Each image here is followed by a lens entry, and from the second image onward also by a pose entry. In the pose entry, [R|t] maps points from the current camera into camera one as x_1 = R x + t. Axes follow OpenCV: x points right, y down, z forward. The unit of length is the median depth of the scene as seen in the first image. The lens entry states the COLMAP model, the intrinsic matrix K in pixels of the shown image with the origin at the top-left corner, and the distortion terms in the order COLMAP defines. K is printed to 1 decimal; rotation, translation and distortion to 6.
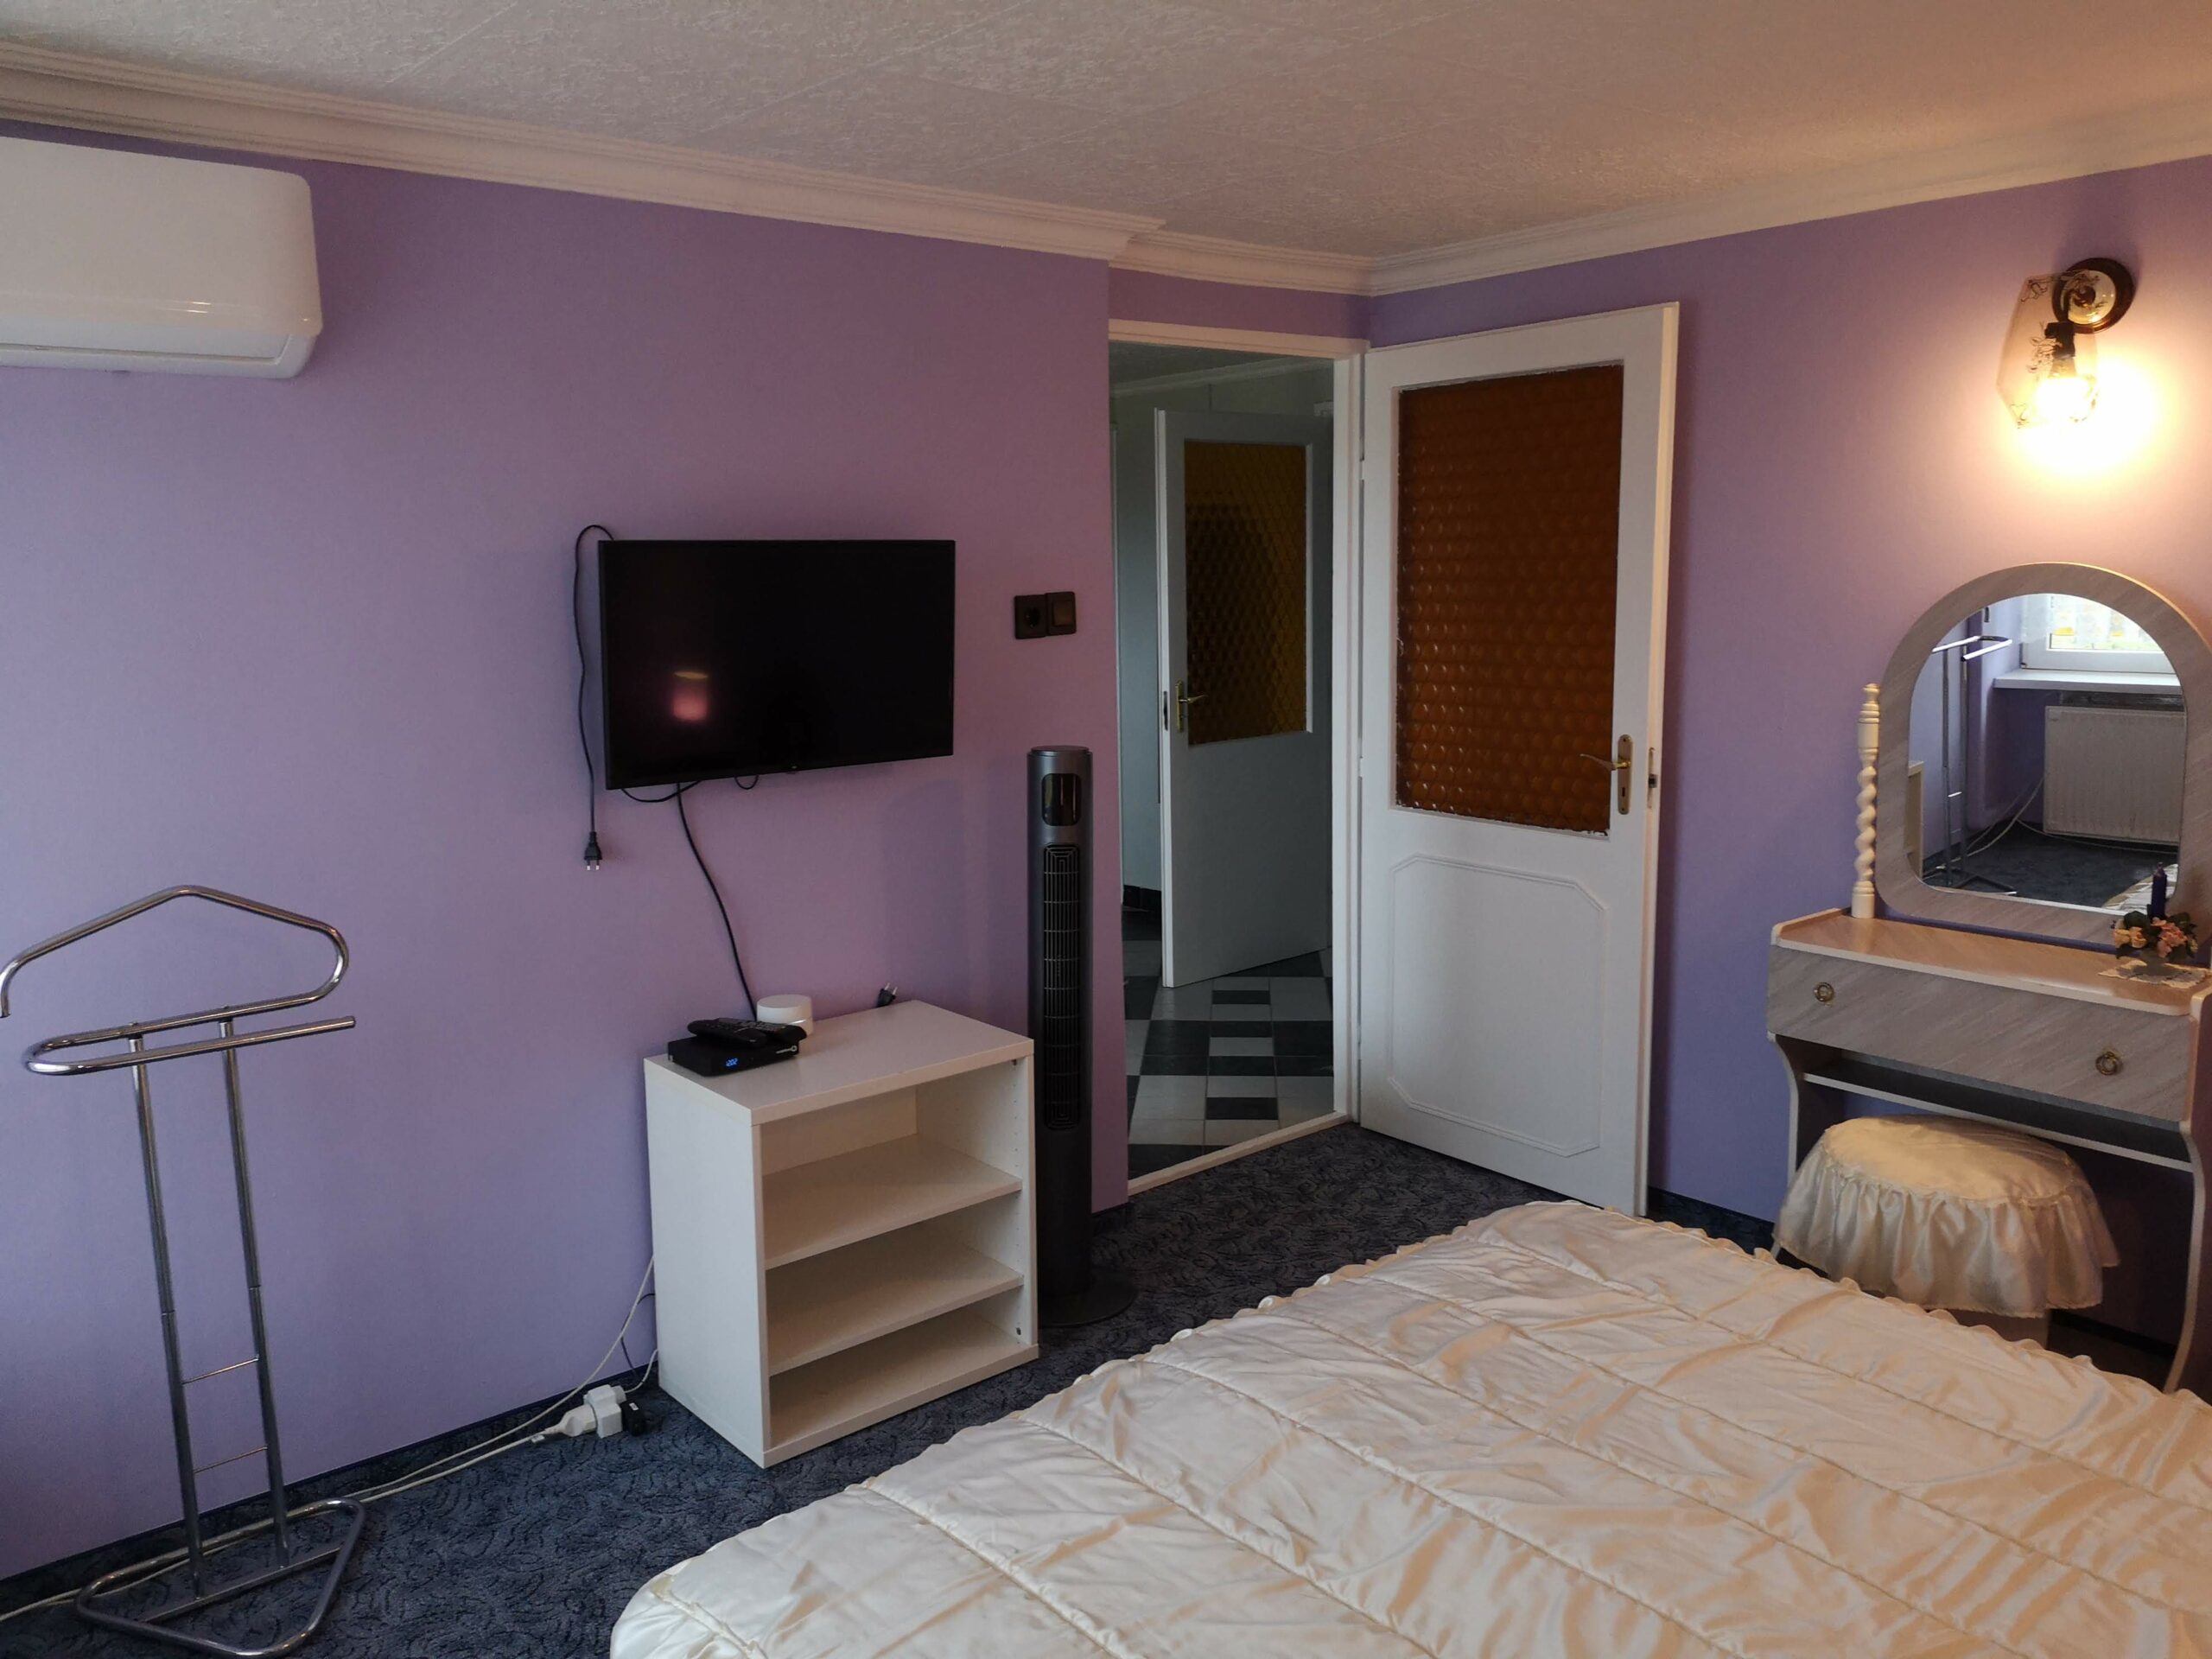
lens RADIAL K [[1717.8, 0, 1127.3], [0, 1717.8, 839.3], [0, 0, 1]] dist [0.093738, -0.001115]
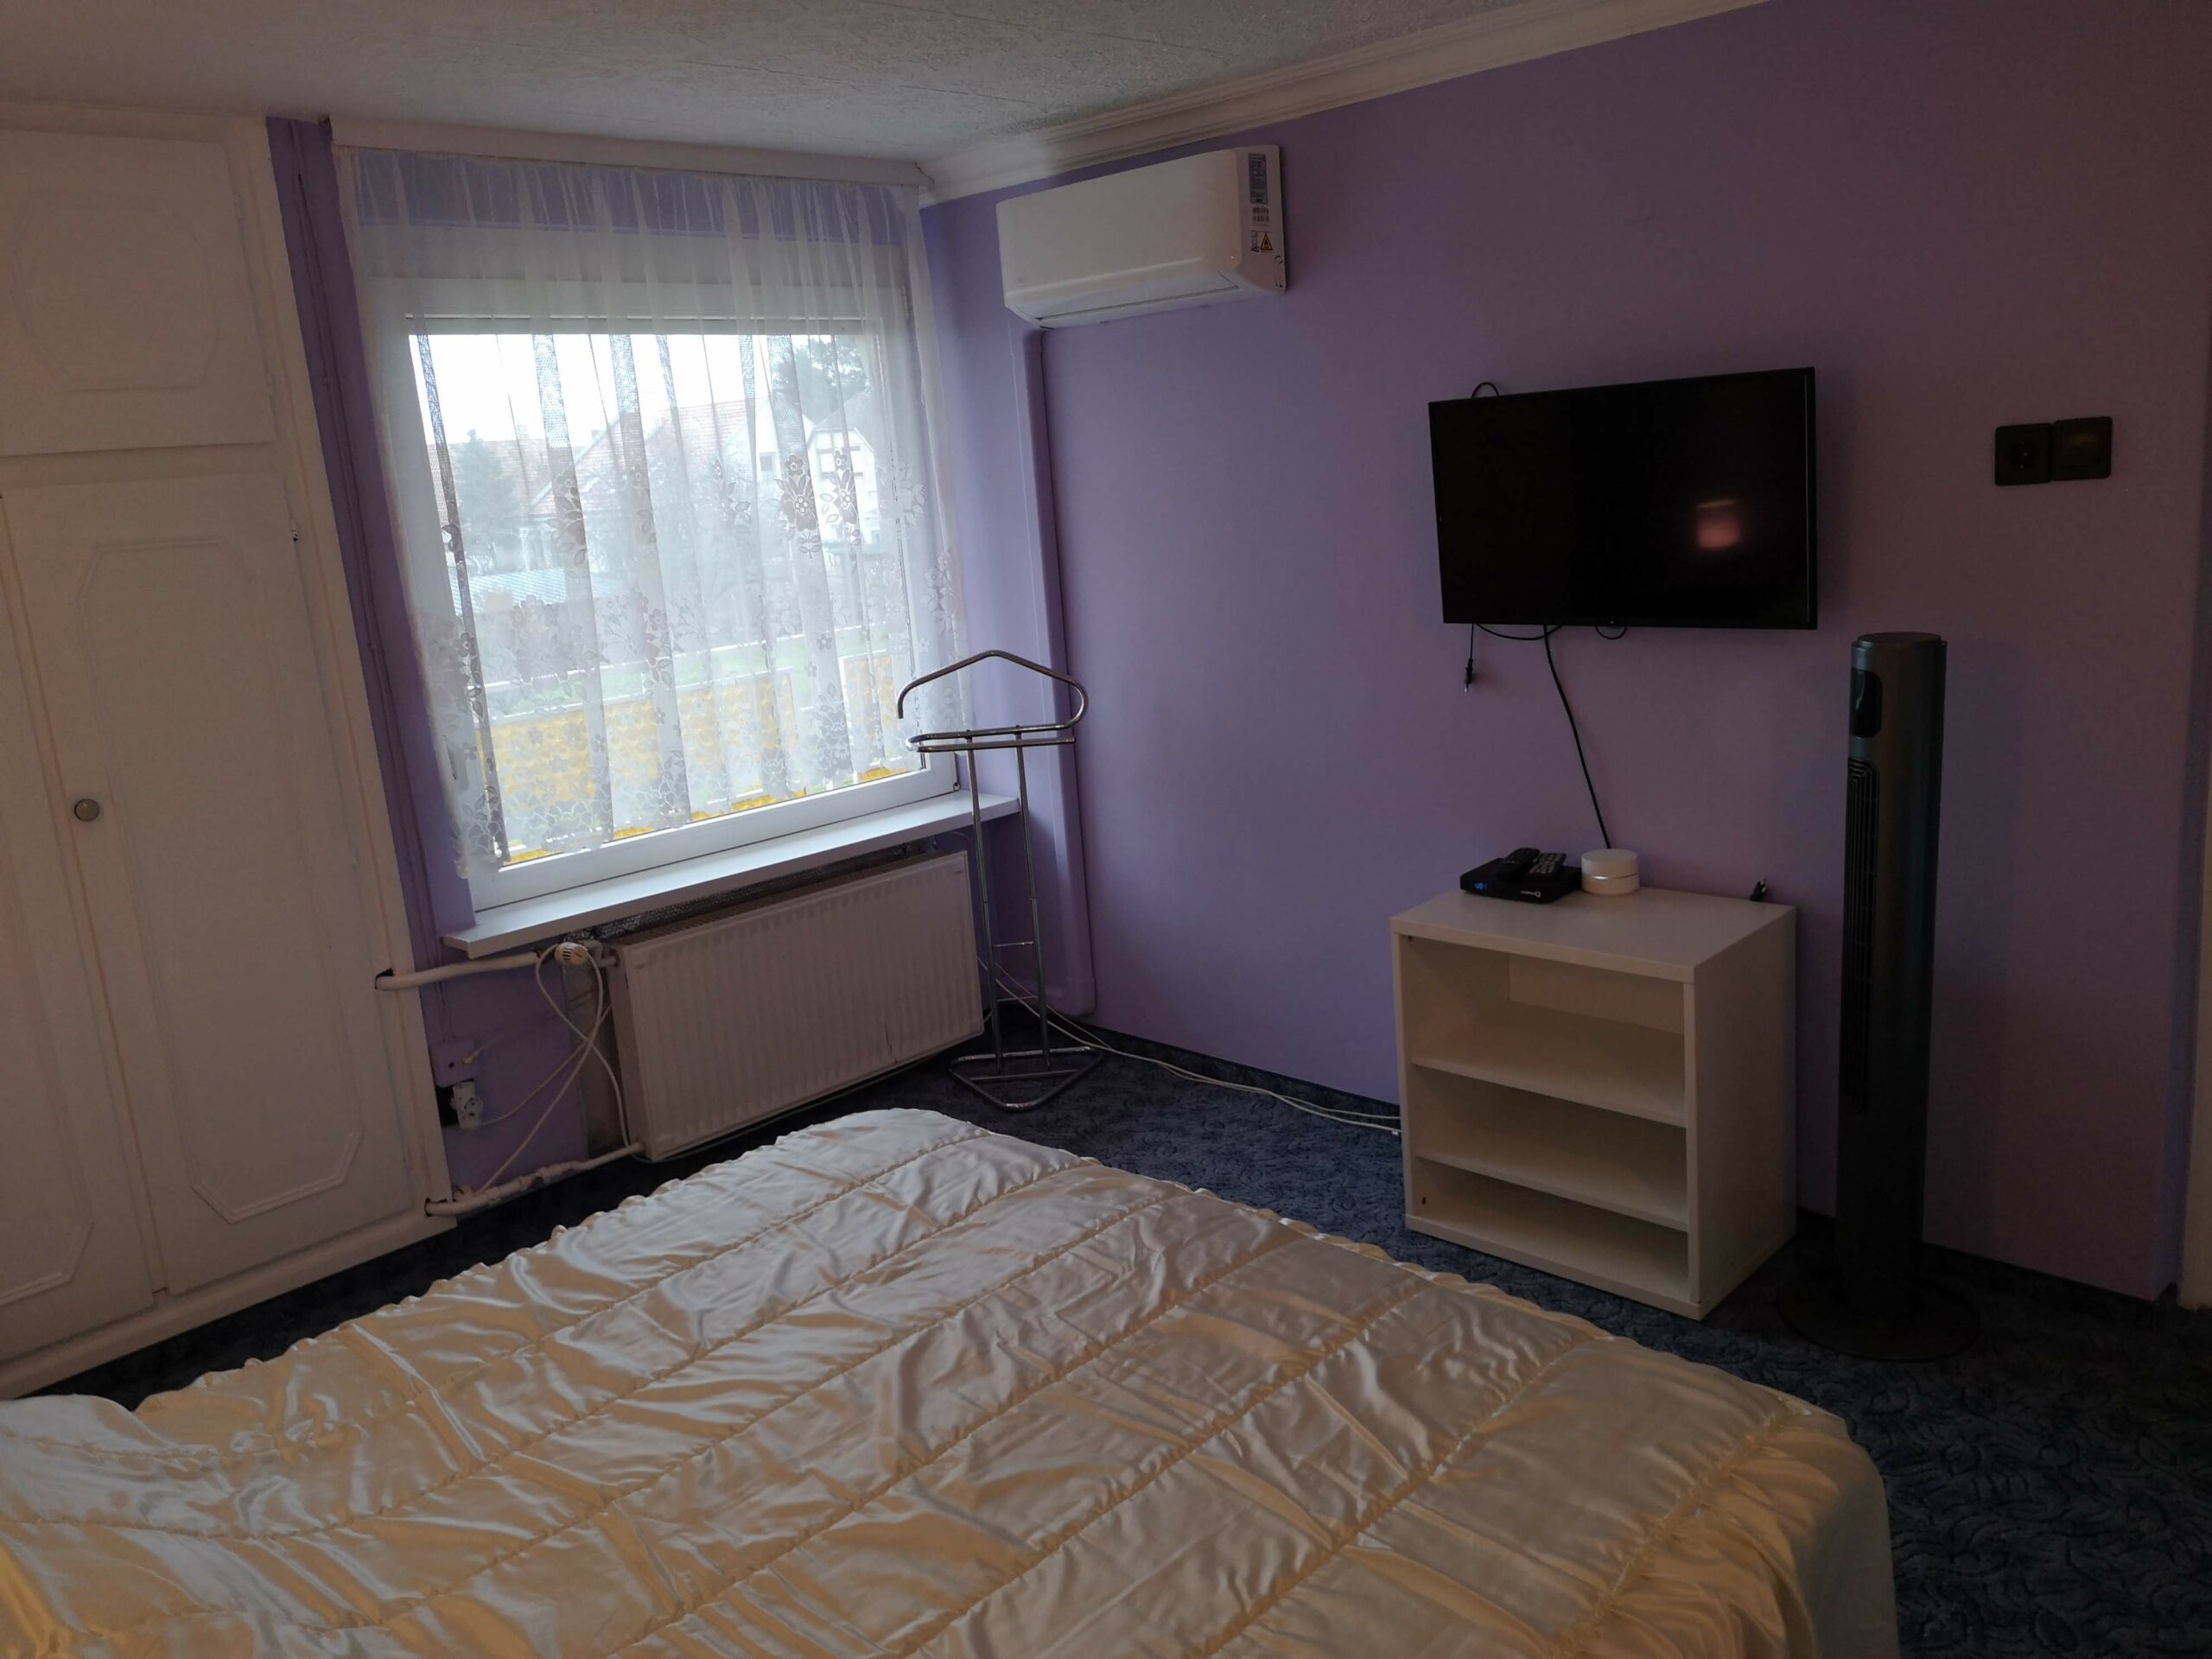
lens RADIAL K [[1717.8, 0, 1127.3], [0, 1717.8, 839.3], [0, 0, 1]] dist [0.093738, -0.001115]
pose [[0.119993, 0.236038, -0.964307, 0.786547], [-0.094433, 0.969635, 0.225591, -0.123908], [0.988273, 0.063993, 0.138639, 0.626031]]
